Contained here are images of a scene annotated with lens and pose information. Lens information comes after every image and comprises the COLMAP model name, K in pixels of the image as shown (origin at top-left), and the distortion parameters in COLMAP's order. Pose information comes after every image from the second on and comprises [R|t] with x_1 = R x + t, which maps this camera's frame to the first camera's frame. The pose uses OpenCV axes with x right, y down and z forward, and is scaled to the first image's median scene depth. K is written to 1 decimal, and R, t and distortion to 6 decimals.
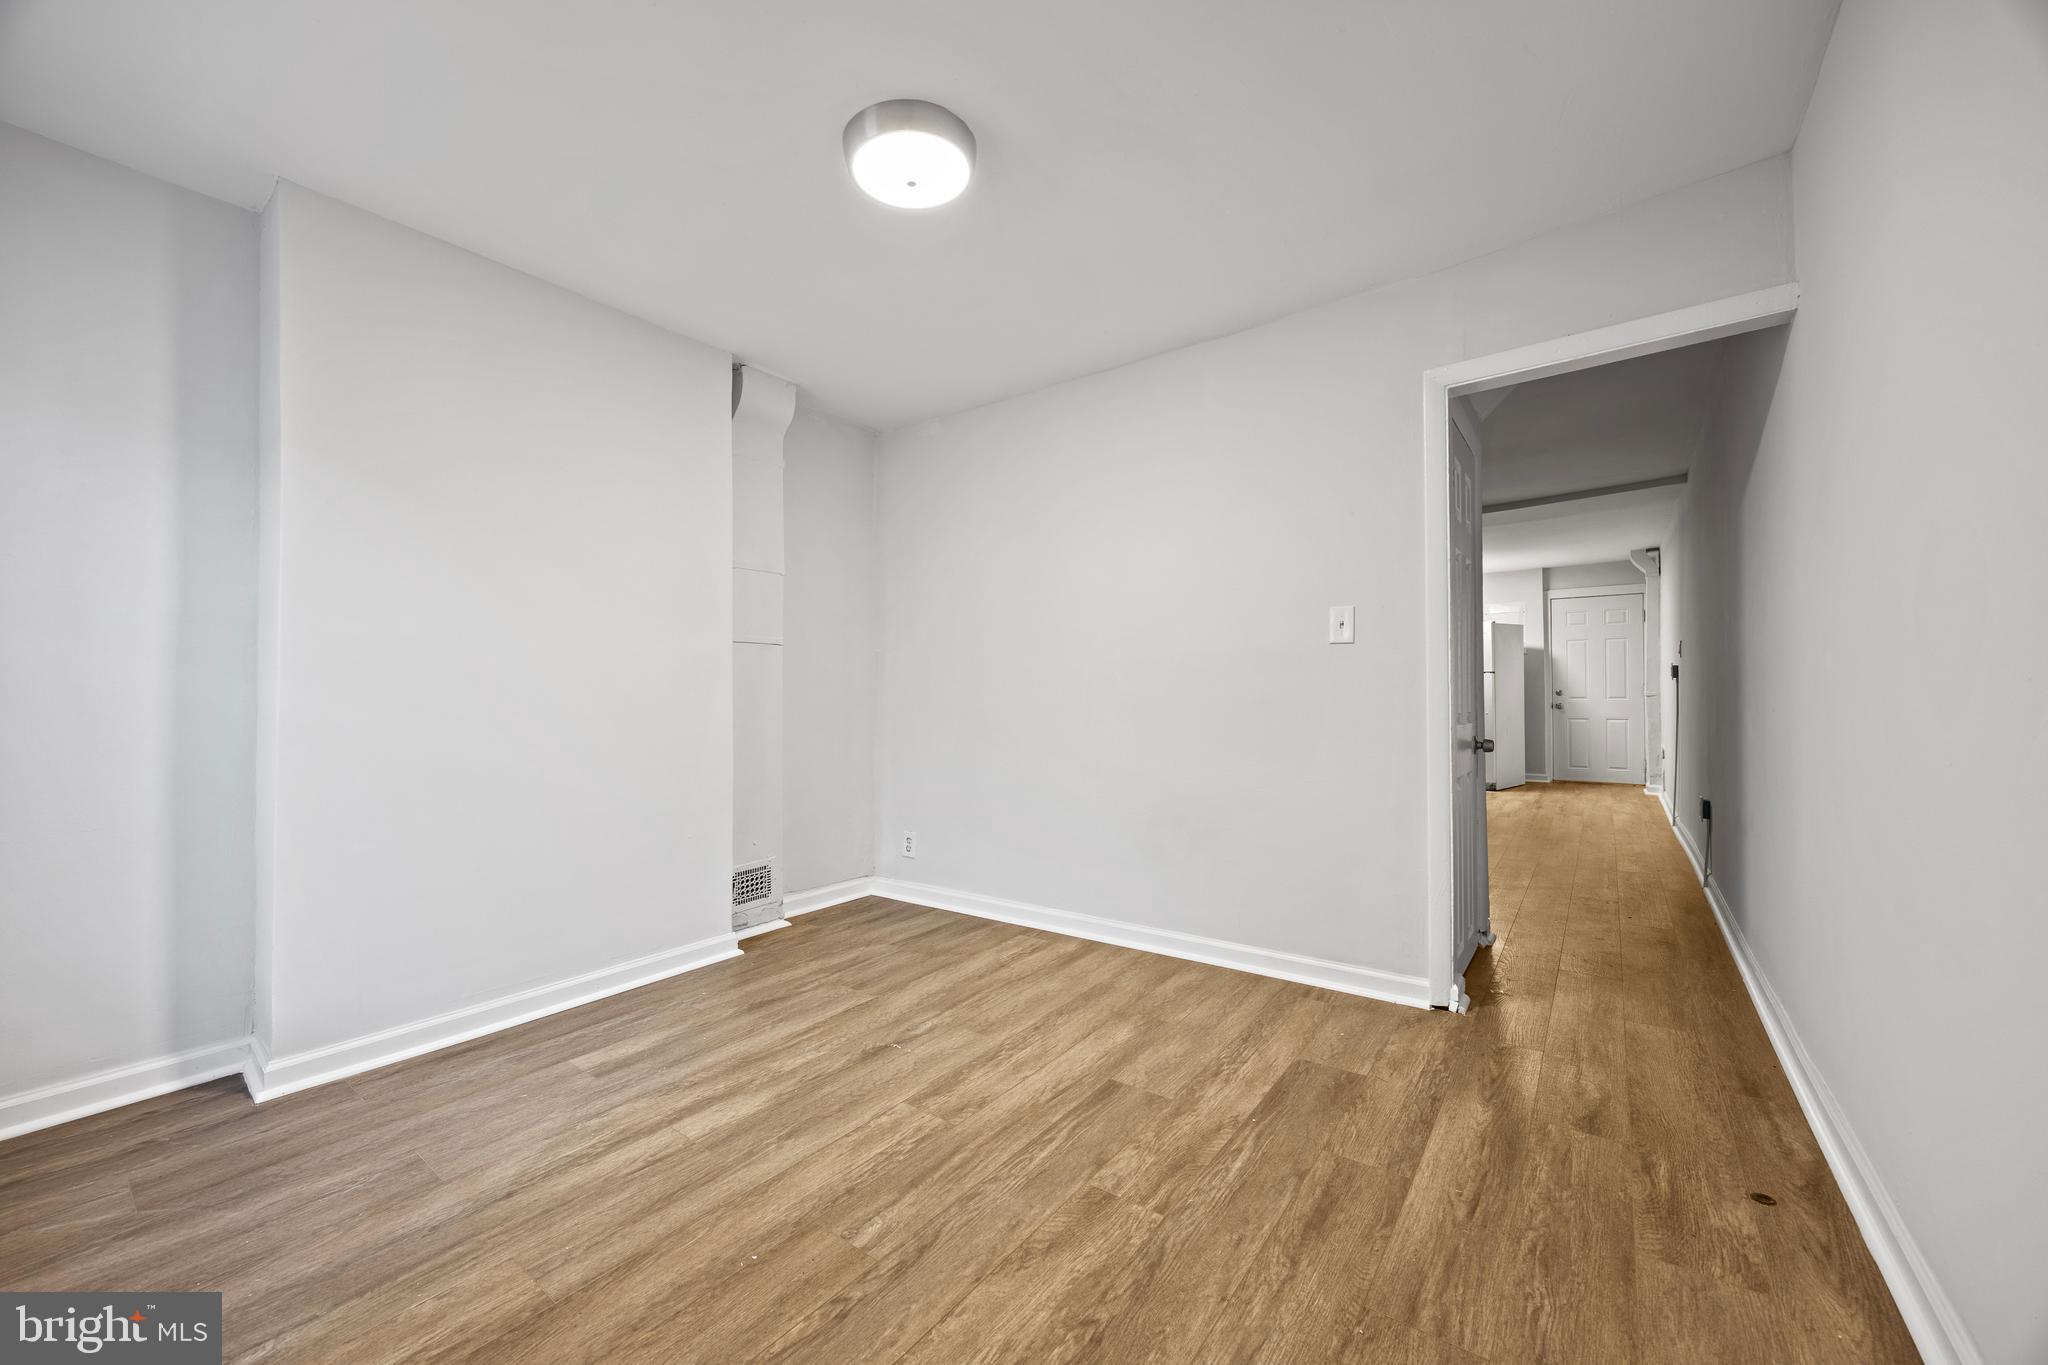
lens RADIAL K [[785.1, 0, 1021.3], [0, 785.1, 681.8], [0, 0, 1]] dist [-0.002228, 0.000021]
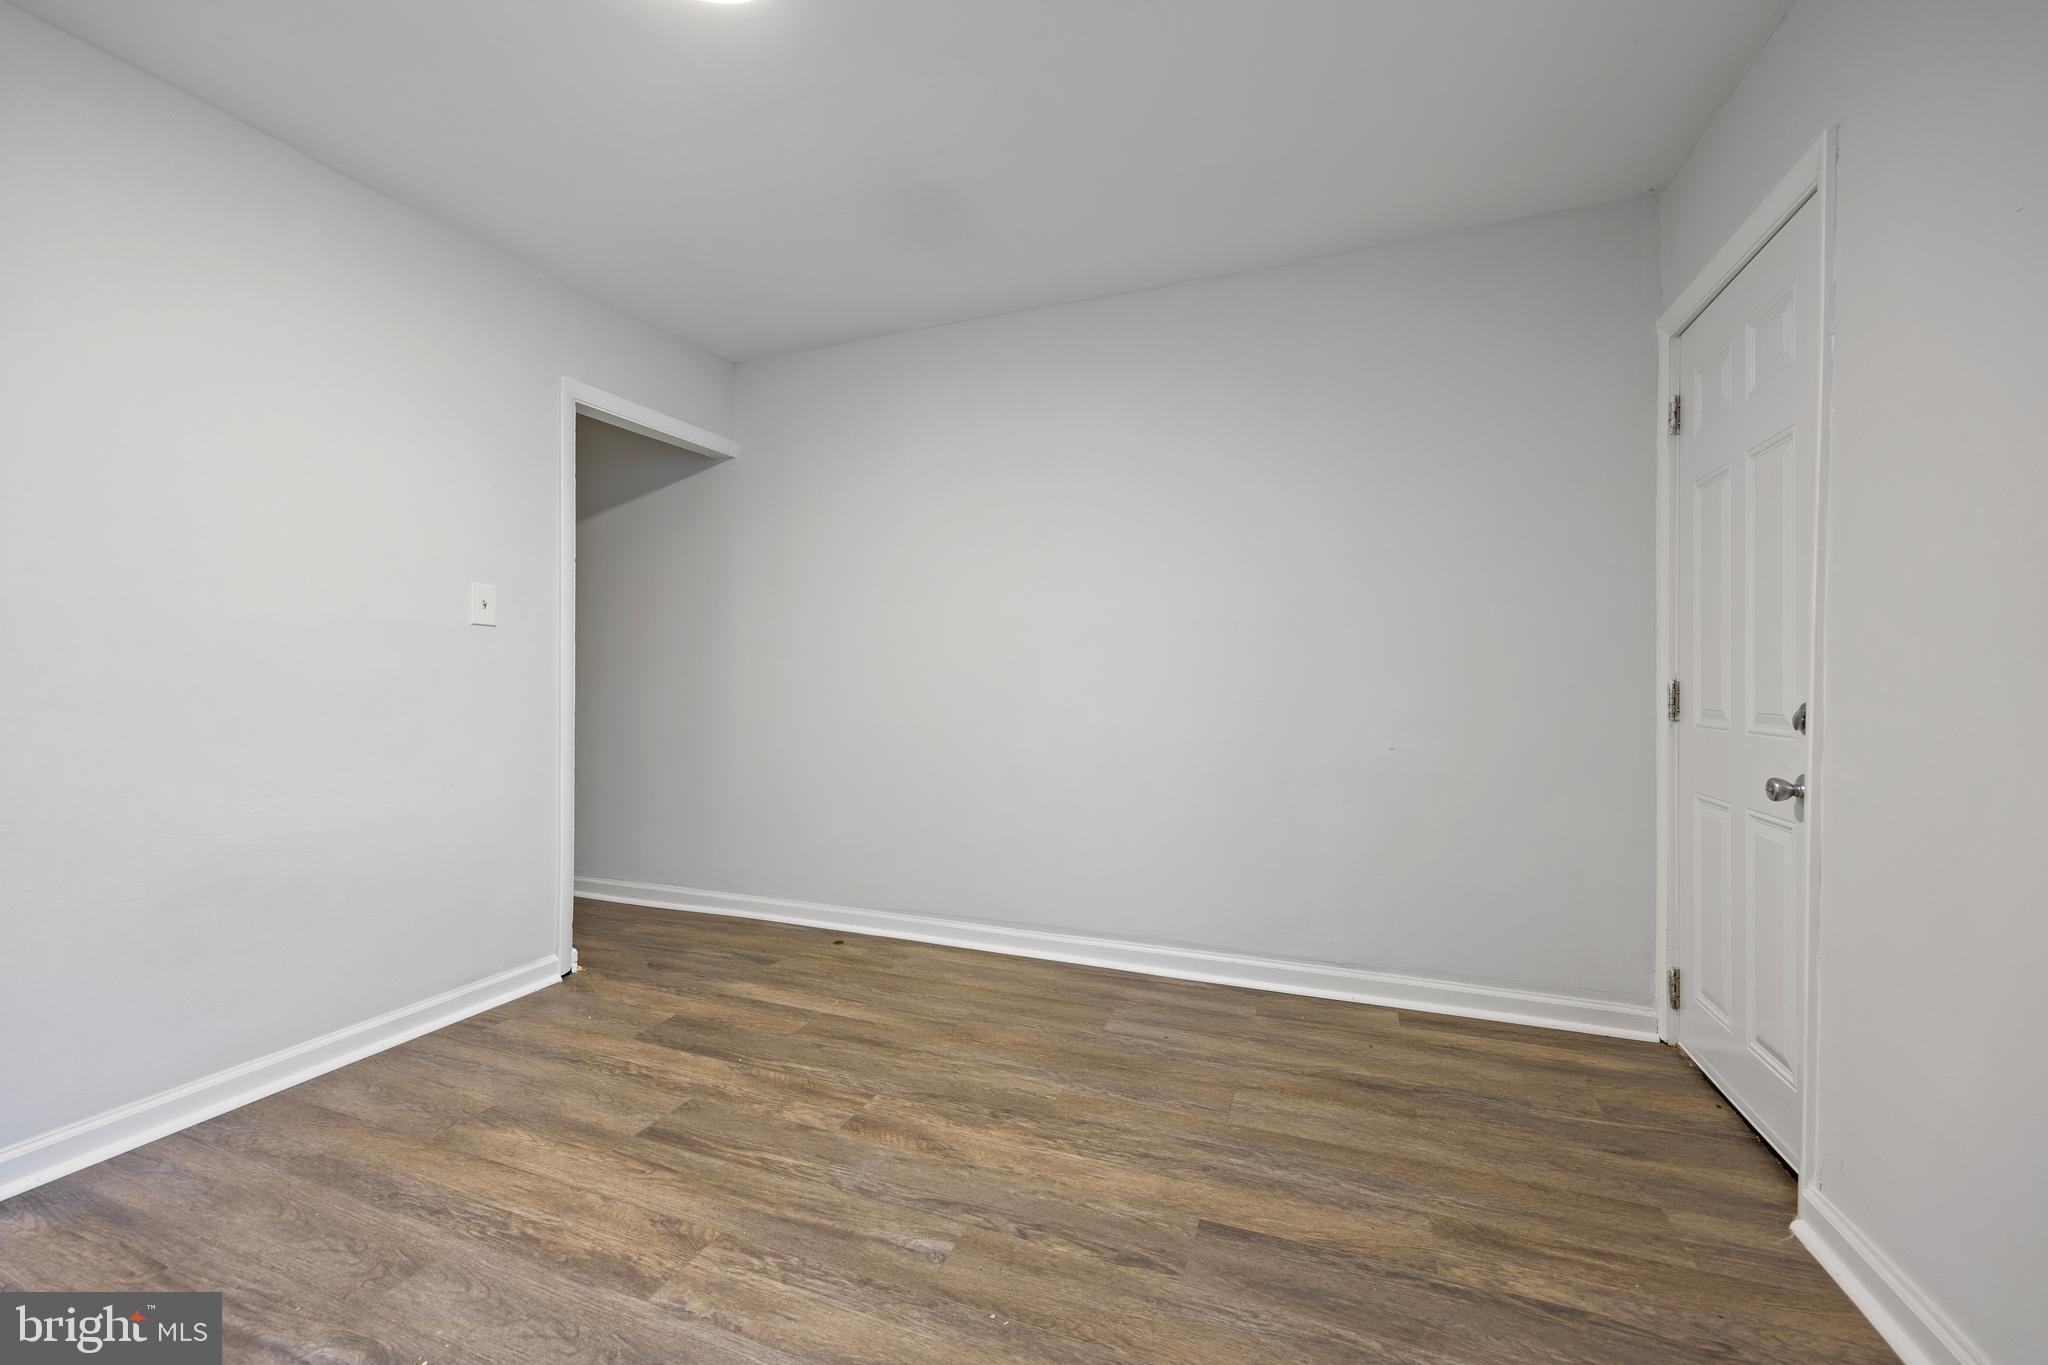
lens RADIAL K [[819.9, 0, 1022.1], [0, 819.9, 673.8], [0, 0, 1]] dist [0.008282, -0.000145]
pose [[-0.276493, 0.015352, 0.960893, -0.859825], [-0.017657, 0.999622, -0.021051, 0.020134], [-0.960854, -0.022787, -0.276117, 0.852115]]
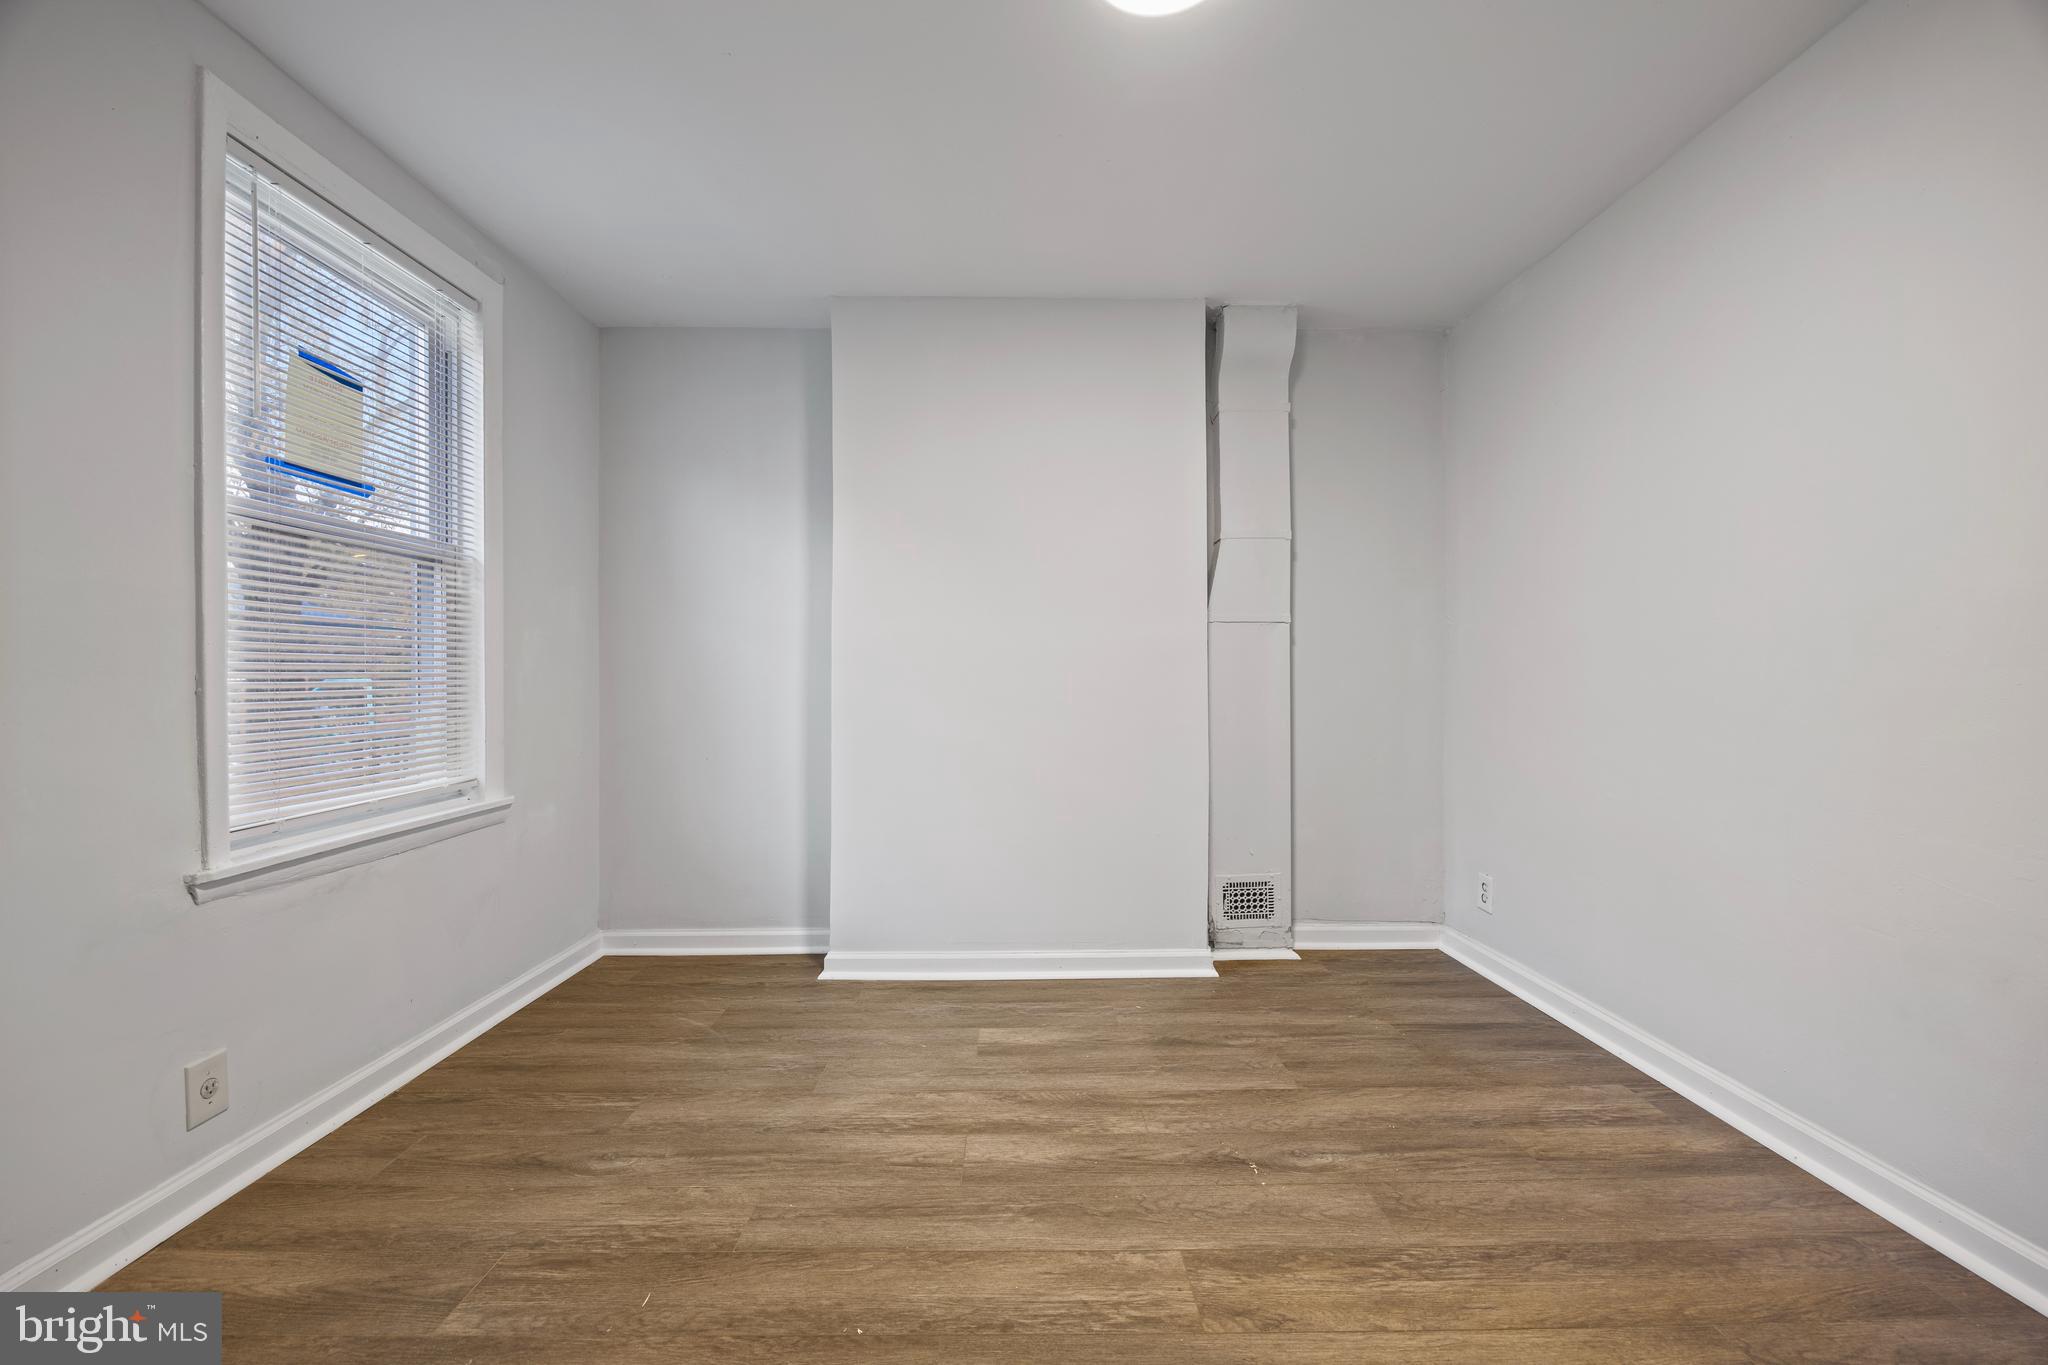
lens RADIAL K [[785.1, 0, 1021.3], [0, 785.1, 681.8], [0, 0, 1]] dist [-0.002228, 0.000021]
pose [[0.600908, 0.003112, -0.799312, 0.316663], [0.010944, 0.999867, 0.012121, 0.002634], [0.799243, -0.016031, 0.600794, 0.433830]]
